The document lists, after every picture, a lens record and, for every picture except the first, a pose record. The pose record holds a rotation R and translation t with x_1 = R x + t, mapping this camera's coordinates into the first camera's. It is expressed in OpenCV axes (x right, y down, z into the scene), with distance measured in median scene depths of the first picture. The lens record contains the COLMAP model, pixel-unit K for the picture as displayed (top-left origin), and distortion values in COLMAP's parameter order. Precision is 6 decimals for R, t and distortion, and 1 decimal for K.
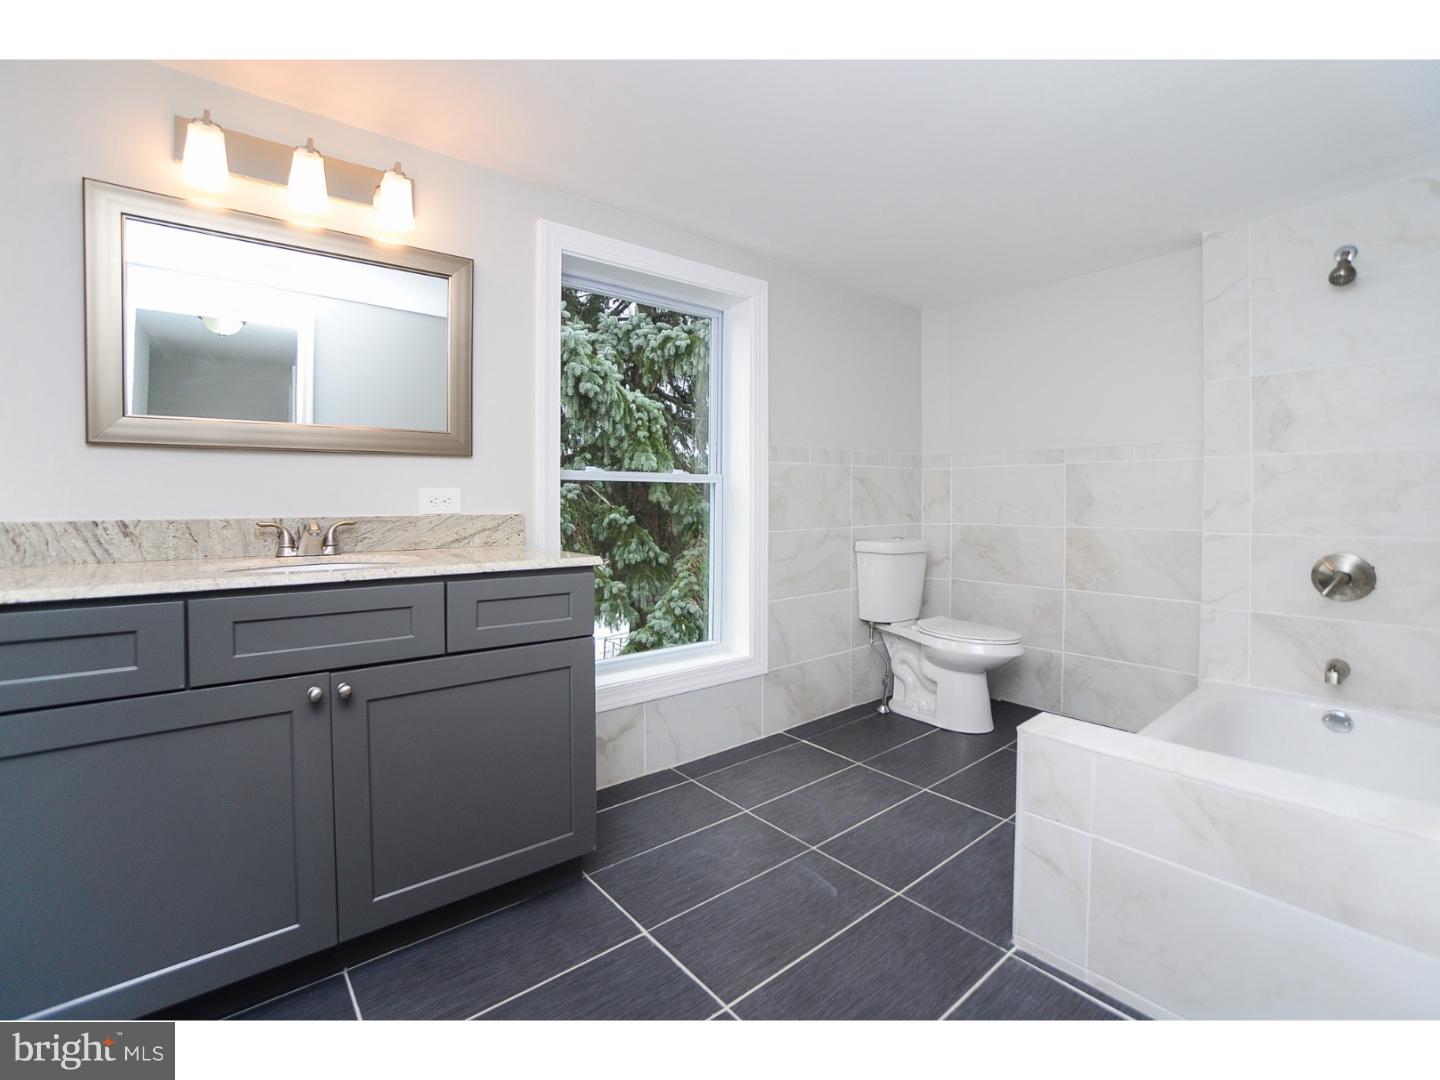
lens RADIAL K [[635.0, 0, 691.0], [0, 635.0, 509.1], [0, 0, 1]] dist [-0.034002, 0.004075]
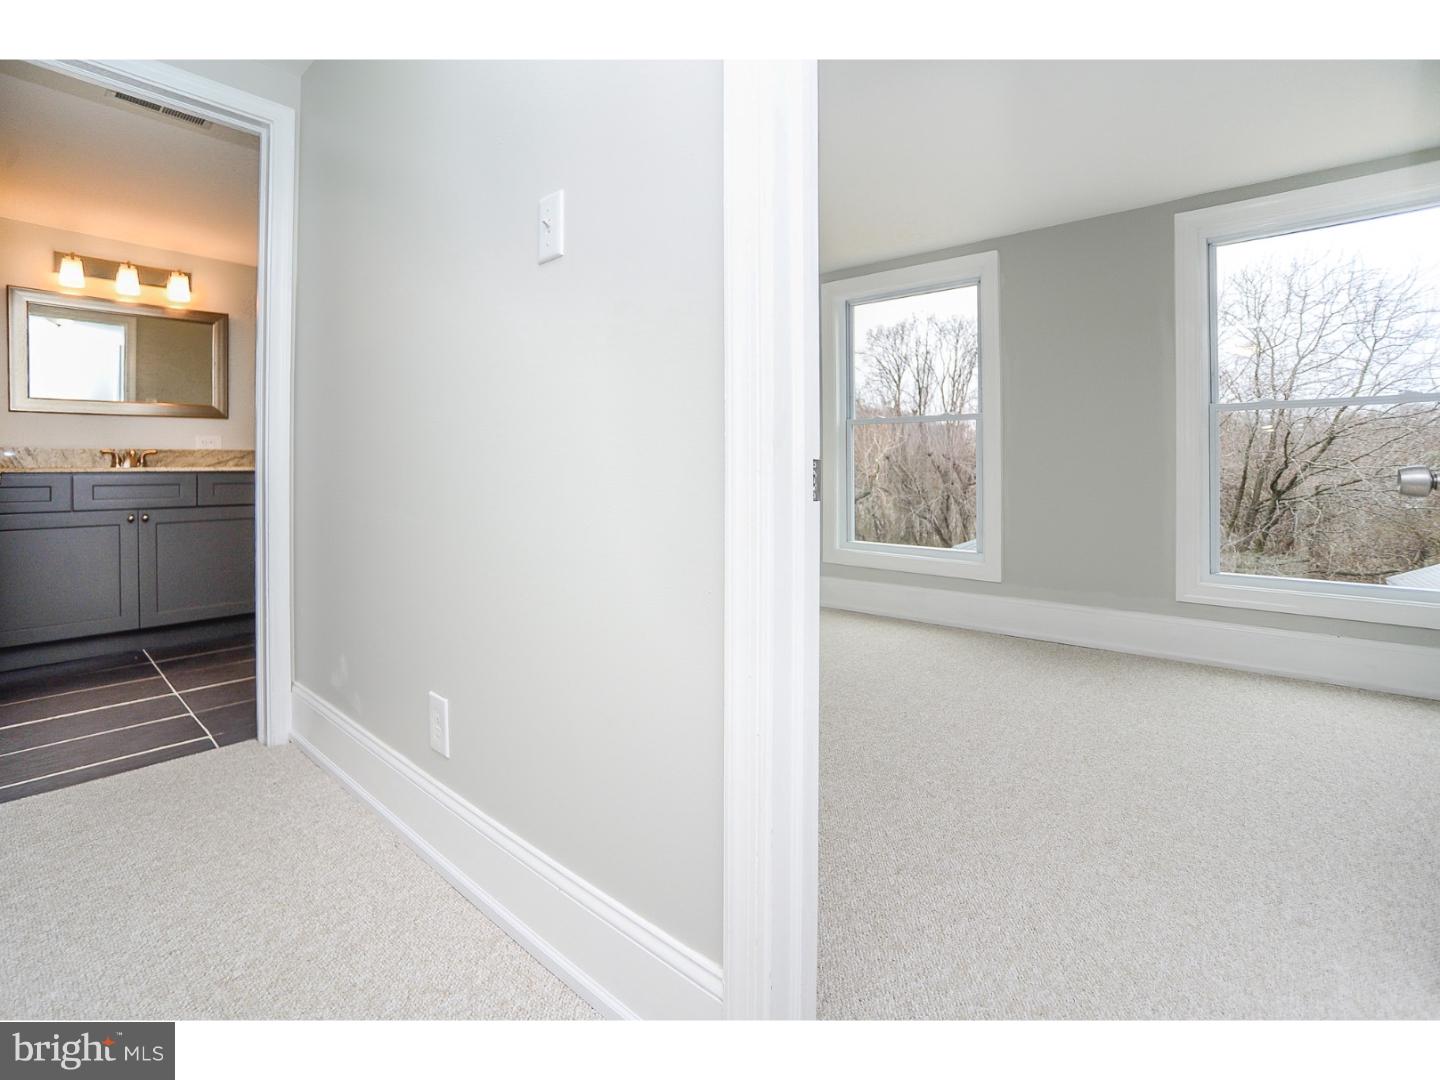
lens RADIAL K [[635.0, 0, 697.8], [0, 635.0, 471.4], [0, 0, 1]] dist [-0.034002, 0.004075]
pose [[0.982505, -0.005818, 0.186143, 0.771666], [0.006645, 0.999971, -0.003821, 0.101742], [-0.186115, 0.004991, 0.982515, -1.223959]]
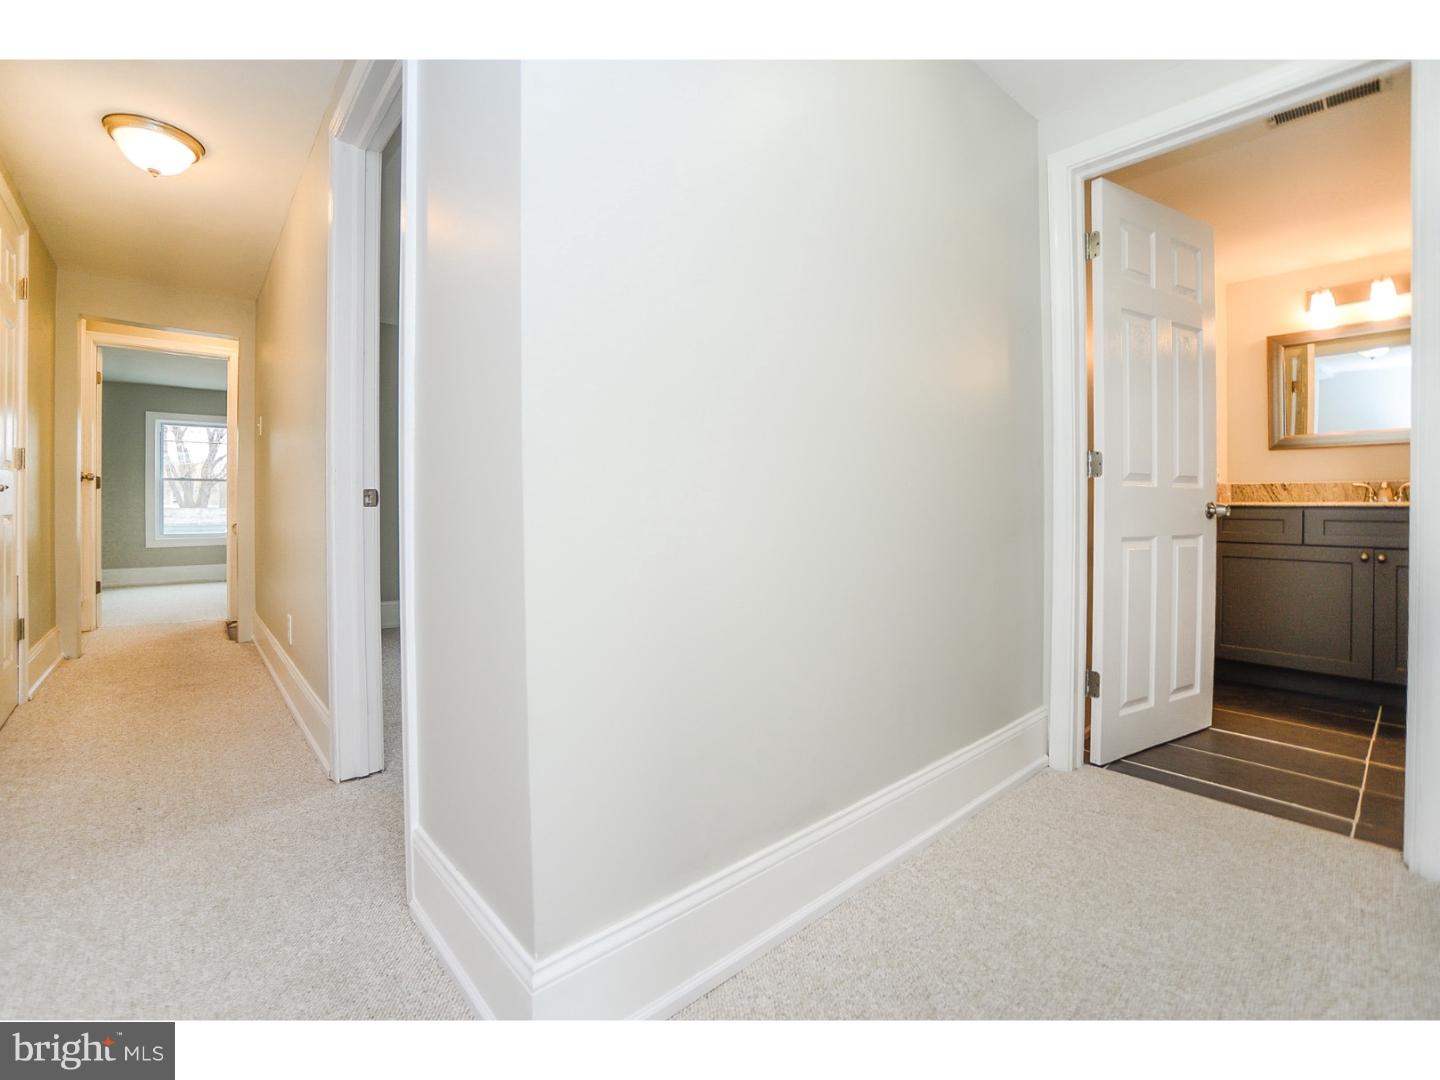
lens RADIAL K [[635.0, 0, 730.0], [0, 635.0, 503.5], [0, 0, 1]] dist [-0.034002, 0.004075]
pose [[0.065639, 0.000652, -0.997843, 0.988025], [-0.013337, 0.999911, -0.000224, 0.099962], [0.997754, 0.013323, 0.065641, -0.954635]]
